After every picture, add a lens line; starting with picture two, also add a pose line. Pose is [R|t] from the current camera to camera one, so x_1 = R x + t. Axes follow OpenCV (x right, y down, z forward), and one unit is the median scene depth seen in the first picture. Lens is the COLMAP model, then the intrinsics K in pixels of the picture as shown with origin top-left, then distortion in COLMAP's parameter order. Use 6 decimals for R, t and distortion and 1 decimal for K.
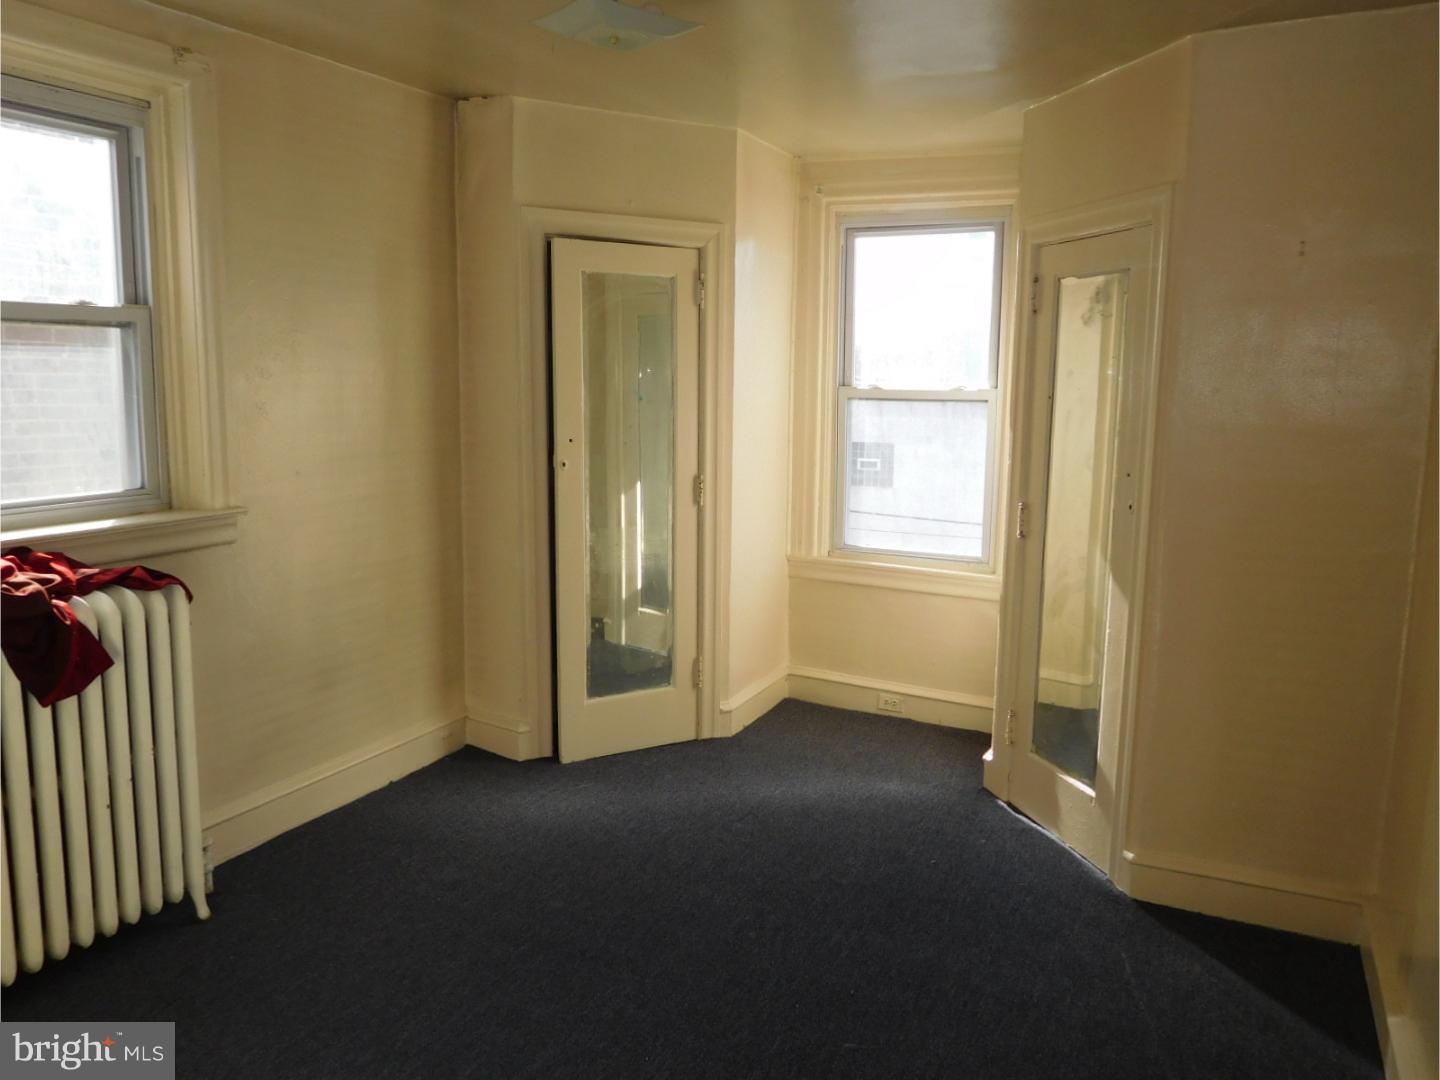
lens RADIAL K [[1088.2, 0, 720.0], [0, 1088.2, 540.0], [0, 0, 1]] dist [-0.007565, 0.000558]
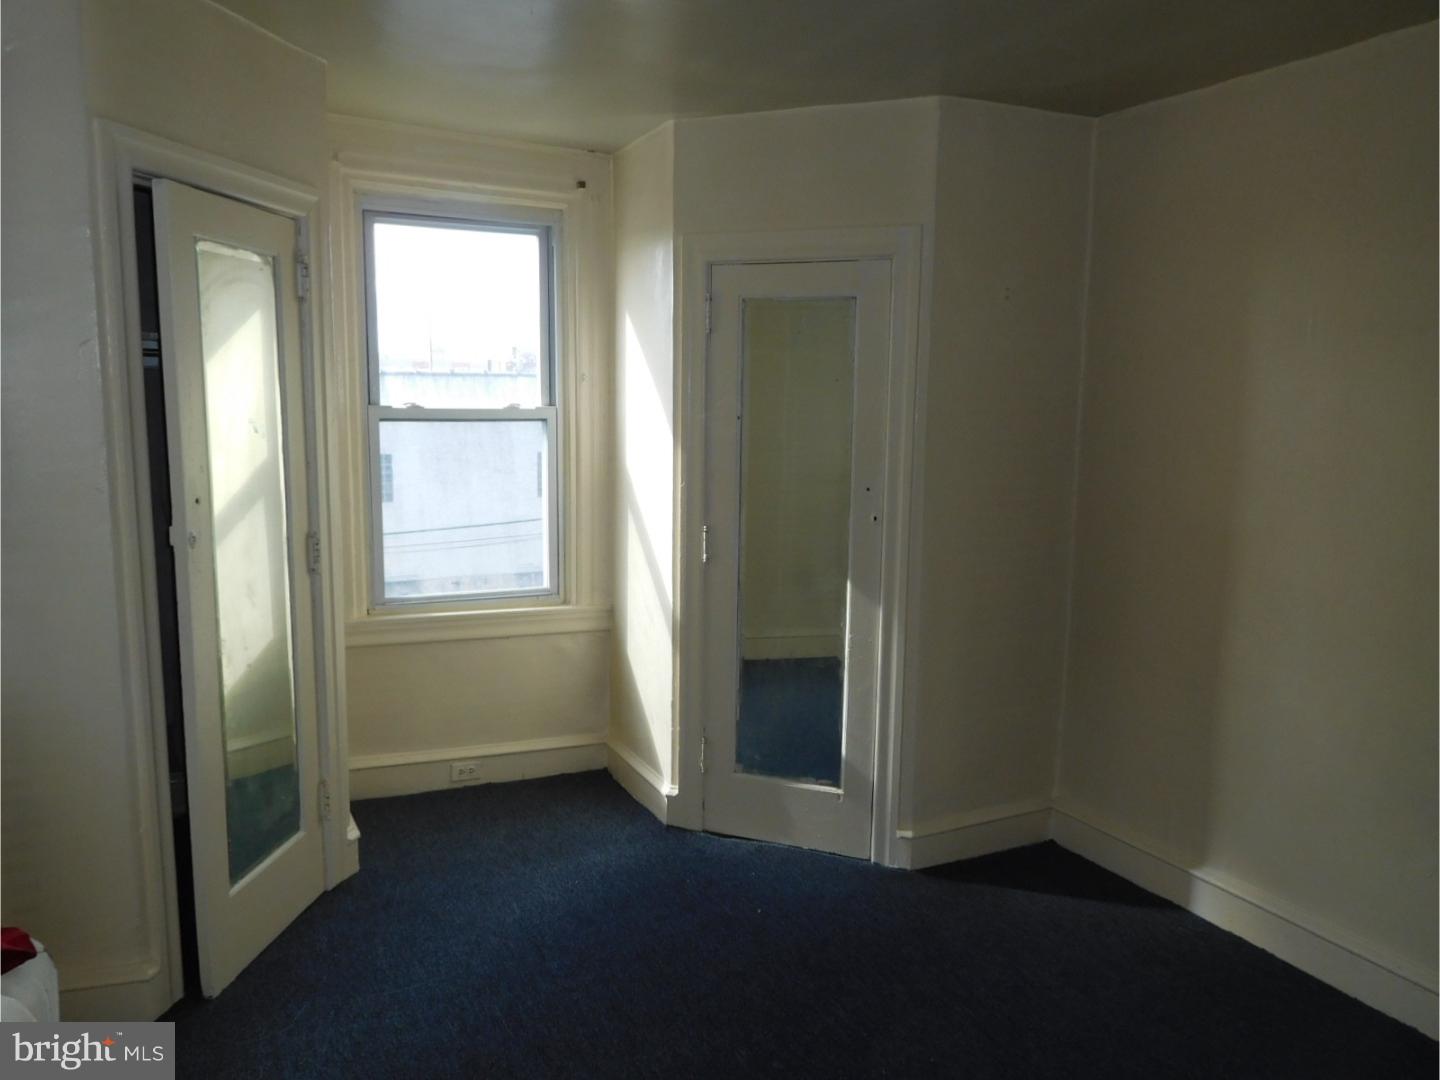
lens RADIAL K [[1088.2, 0, 720.0], [0, 1088.2, 540.0], [0, 0, 1]] dist [-0.007565, 0.000558]
pose [[0.604886, -0.114632, 0.788018, -0.398492], [0.112185, 0.991982, 0.058189, -0.062538], [-0.788370, 0.053206, 0.612896, 0.319246]]
